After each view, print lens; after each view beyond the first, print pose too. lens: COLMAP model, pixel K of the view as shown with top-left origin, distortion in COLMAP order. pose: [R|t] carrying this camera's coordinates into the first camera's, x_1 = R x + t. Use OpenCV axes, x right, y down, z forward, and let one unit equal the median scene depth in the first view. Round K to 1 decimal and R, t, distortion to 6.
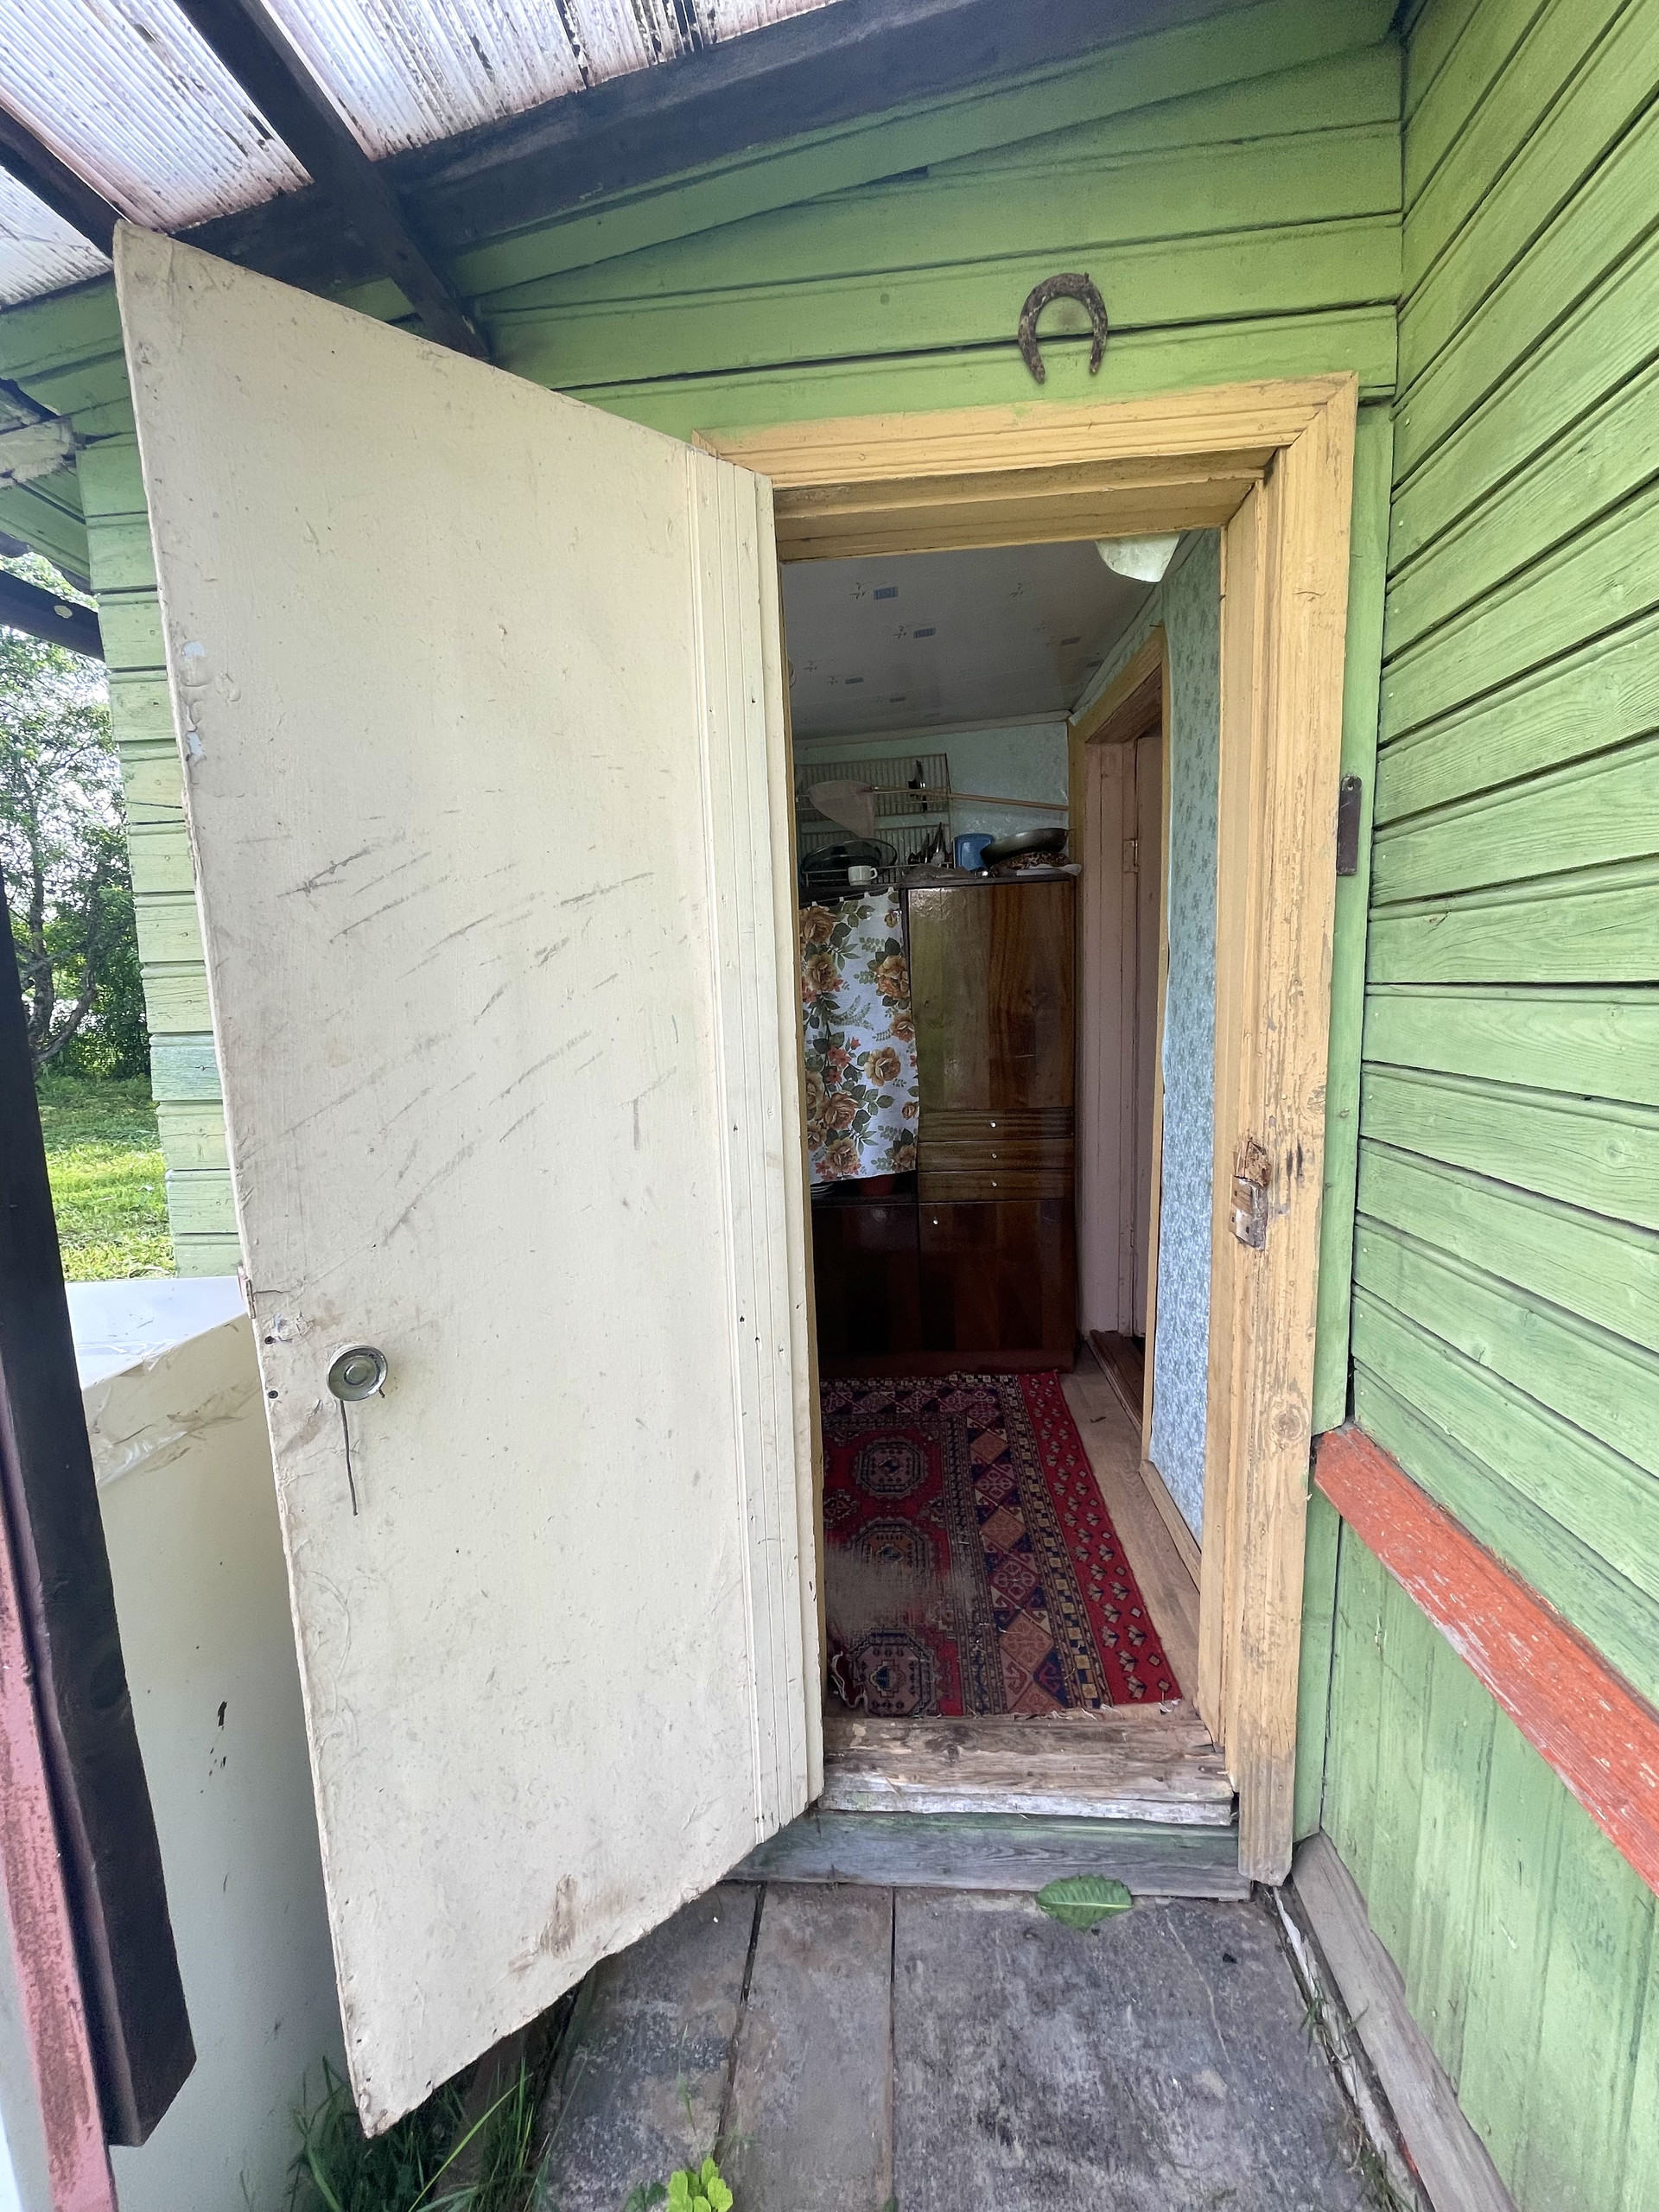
lens RADIAL K [[869.5, 0, 833.0], [0, 869.5, 1102.9], [0, 0, 1]] dist [0.010539, -0.004405]
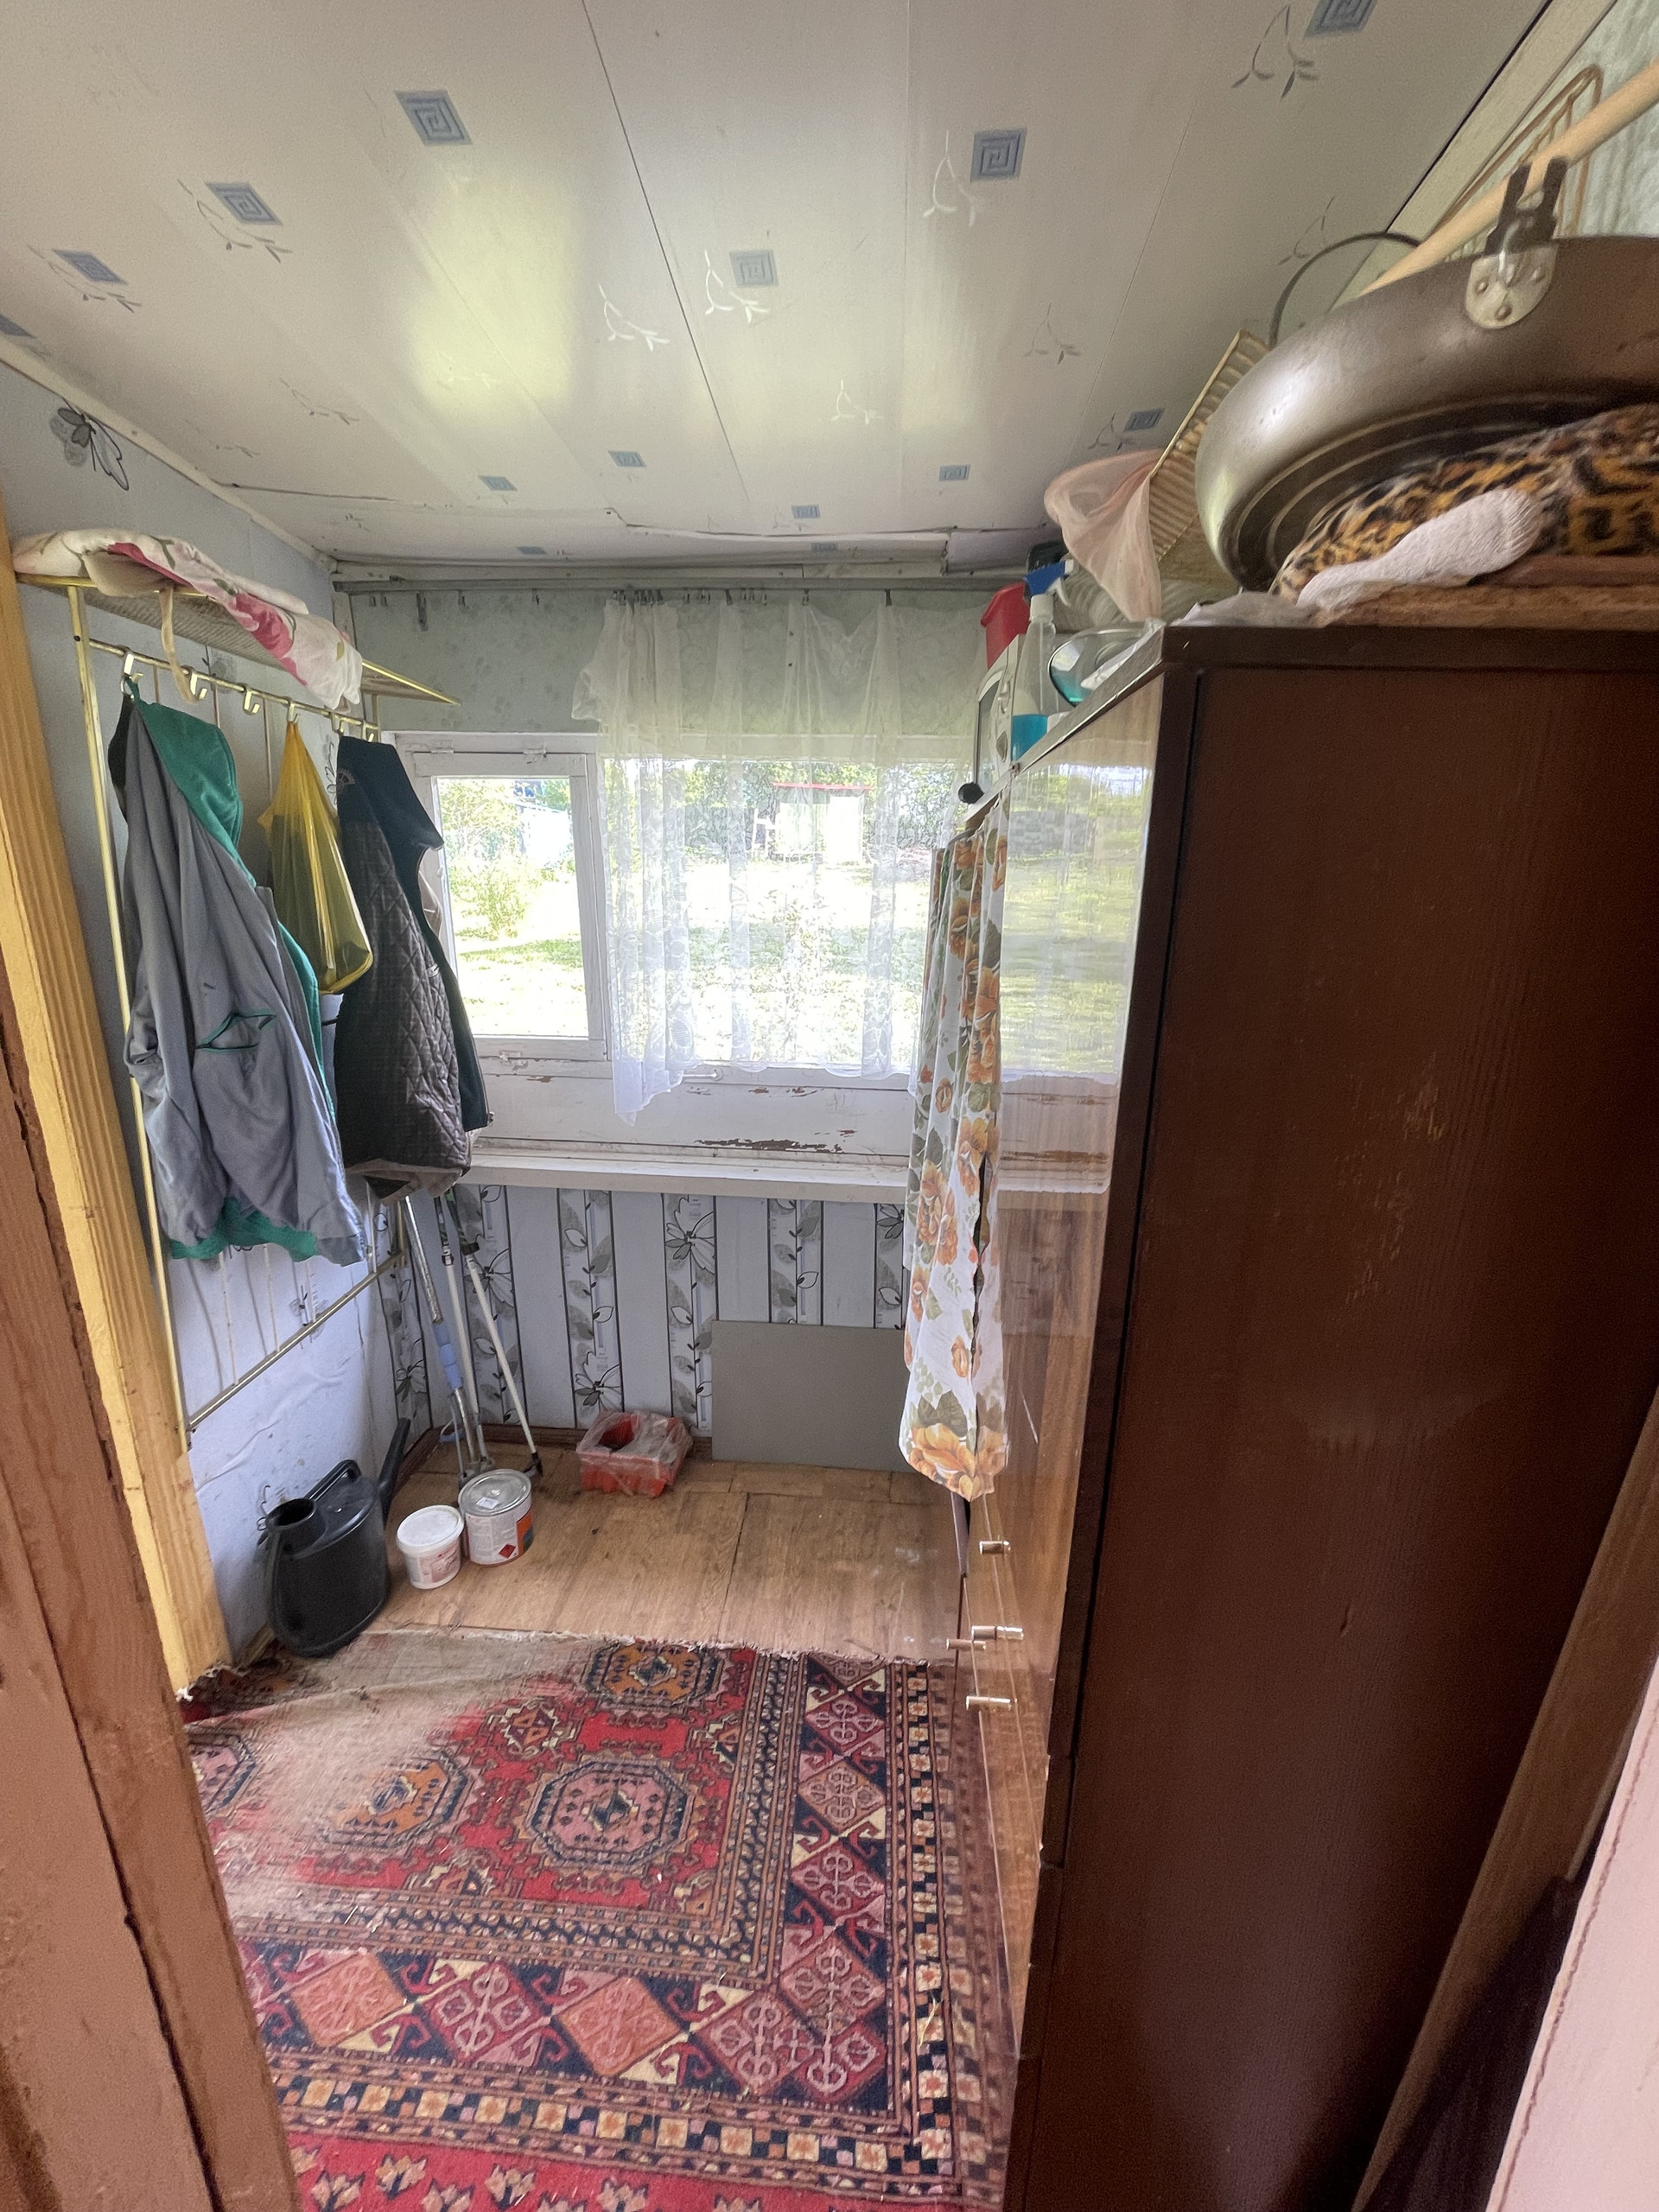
lens RADIAL K [[869.5, 0, 833.0], [0, 869.5, 1102.9], [0, 0, 1]] dist [0.010539, -0.004405]
pose [[0.024703, 0.290392, -0.956589, 0.442784], [-0.156228, 0.946245, 0.283218, -0.213284], [0.987412, 0.142450, 0.068743, 0.906128]]
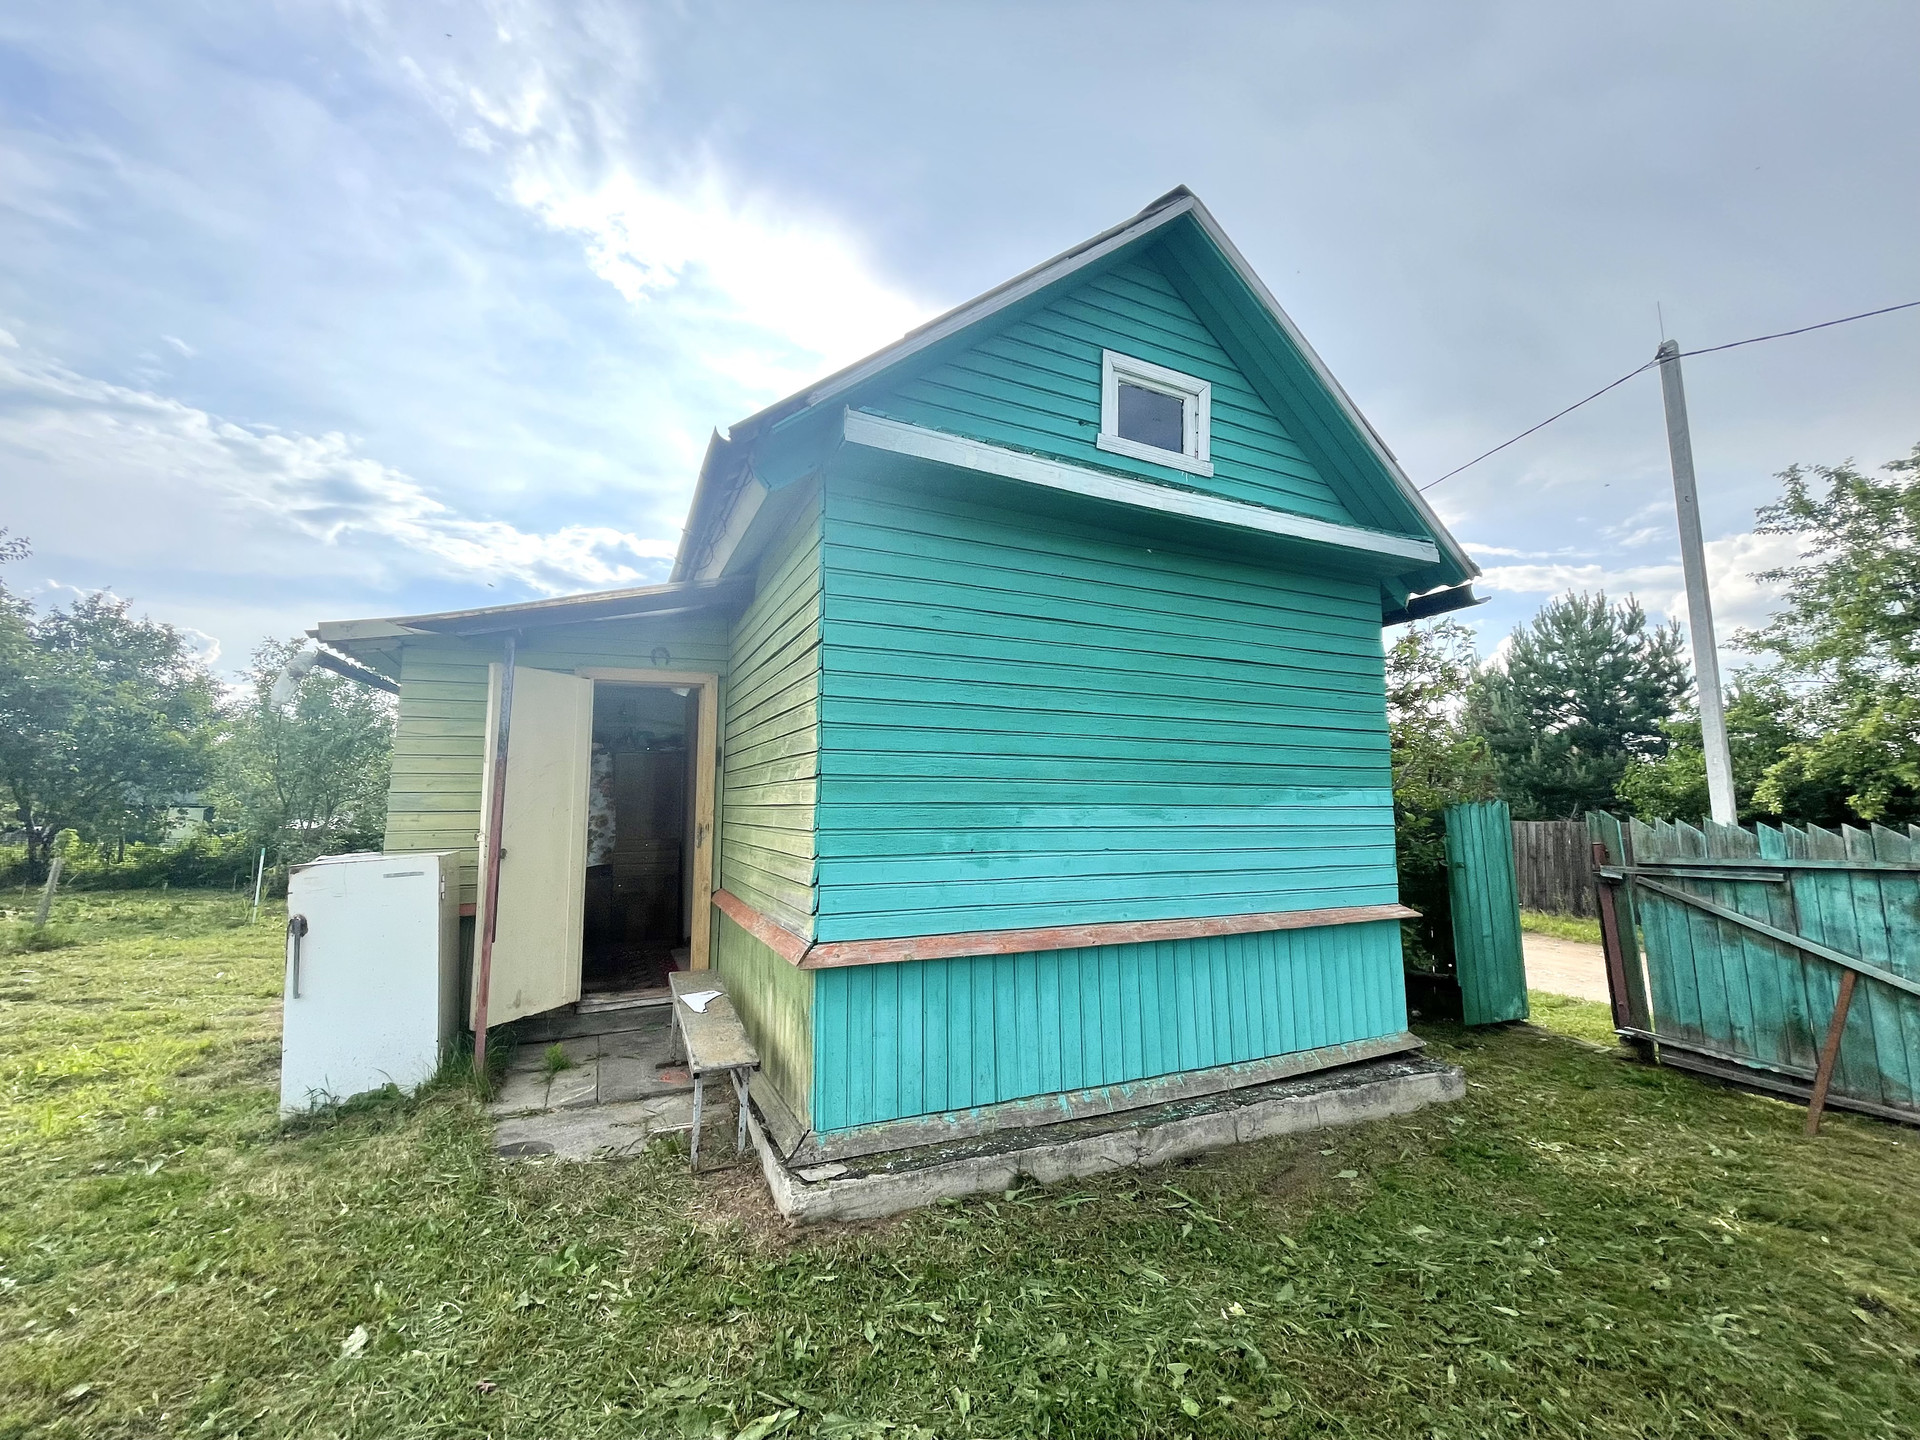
lens RADIAL K [[778.2, 0, 960.0], [0, 778.2, 720.0], [0, 0, 1]] dist [-0.000442, 0.000005]
pose [[0.866102, 0.084011, 0.492758, -0.177769], [0.043619, 0.969314, -0.241926, 0.265325], [-0.497961, 0.231026, 0.835860, -1.479966]]
